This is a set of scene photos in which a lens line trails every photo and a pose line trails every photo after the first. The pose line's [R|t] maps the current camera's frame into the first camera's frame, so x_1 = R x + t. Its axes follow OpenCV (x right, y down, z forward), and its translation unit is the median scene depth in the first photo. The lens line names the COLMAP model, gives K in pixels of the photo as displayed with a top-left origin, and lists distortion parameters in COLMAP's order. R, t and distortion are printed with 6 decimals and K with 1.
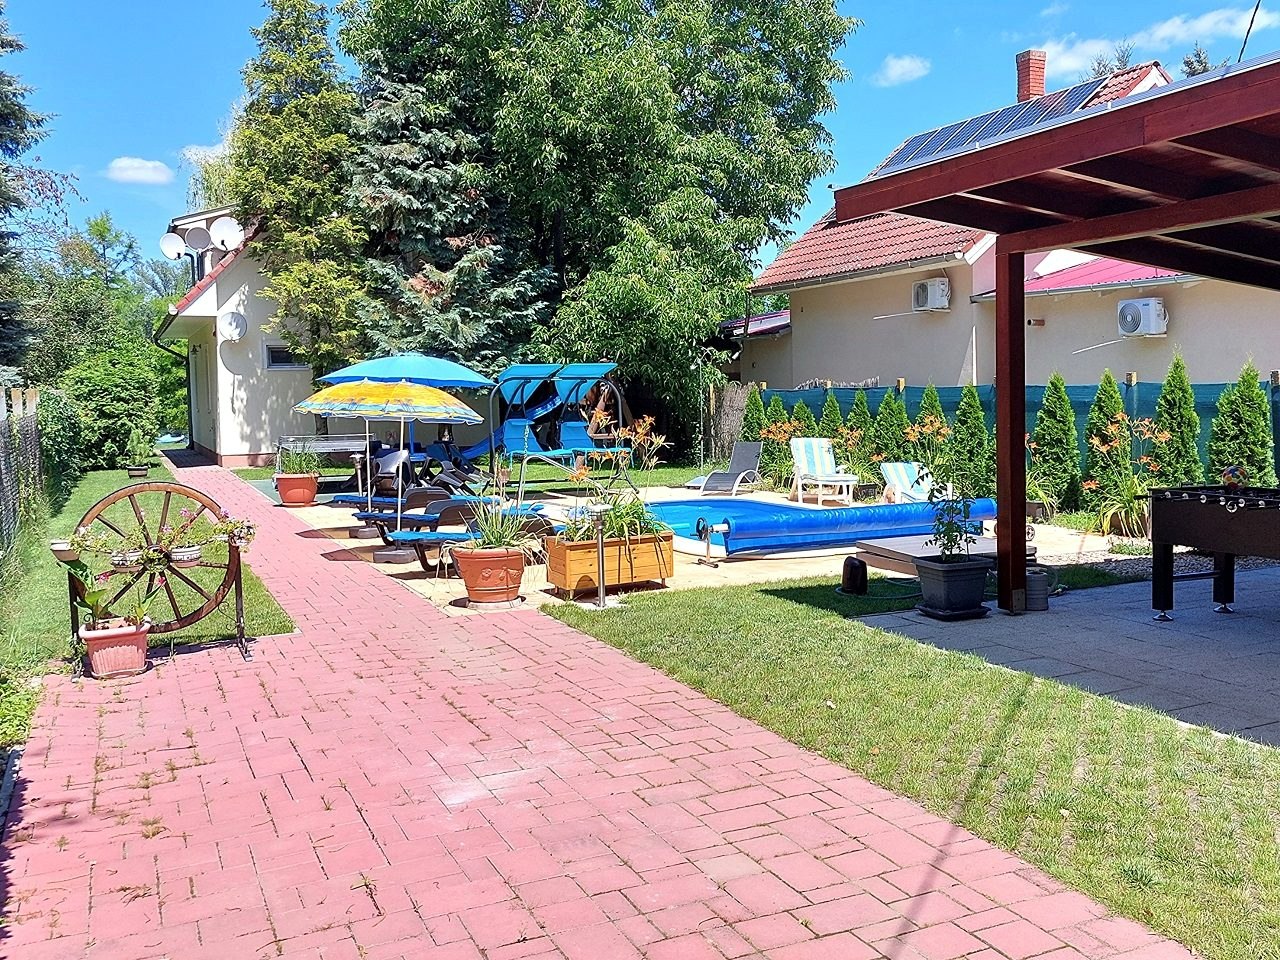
lens RADIAL K [[1055.4, 0, 640.0], [0, 1055.4, 480.0], [0, 0, 1]] dist [0.016650, 0.002827]
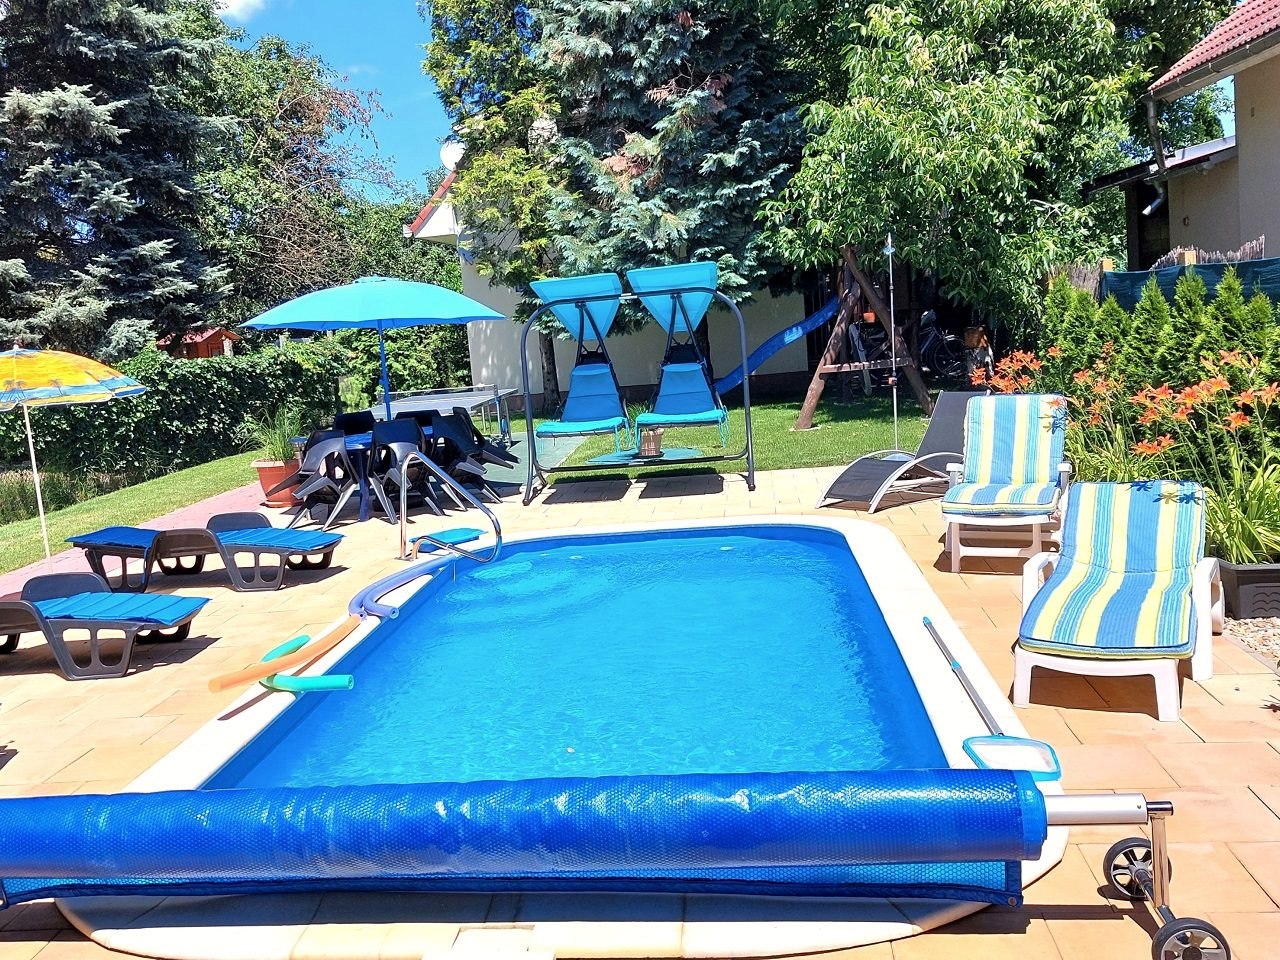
lens RADIAL K [[1055.4, 0, 640.0], [0, 1055.4, 480.0], [0, 0, 1]] dist [0.016650, 0.002827]
pose [[0.846164, 0.023068, -0.532423, 0.194321], [0.032647, 0.994943, 0.094992, -0.037851], [0.531921, -0.097761, 0.841132, 0.377810]]
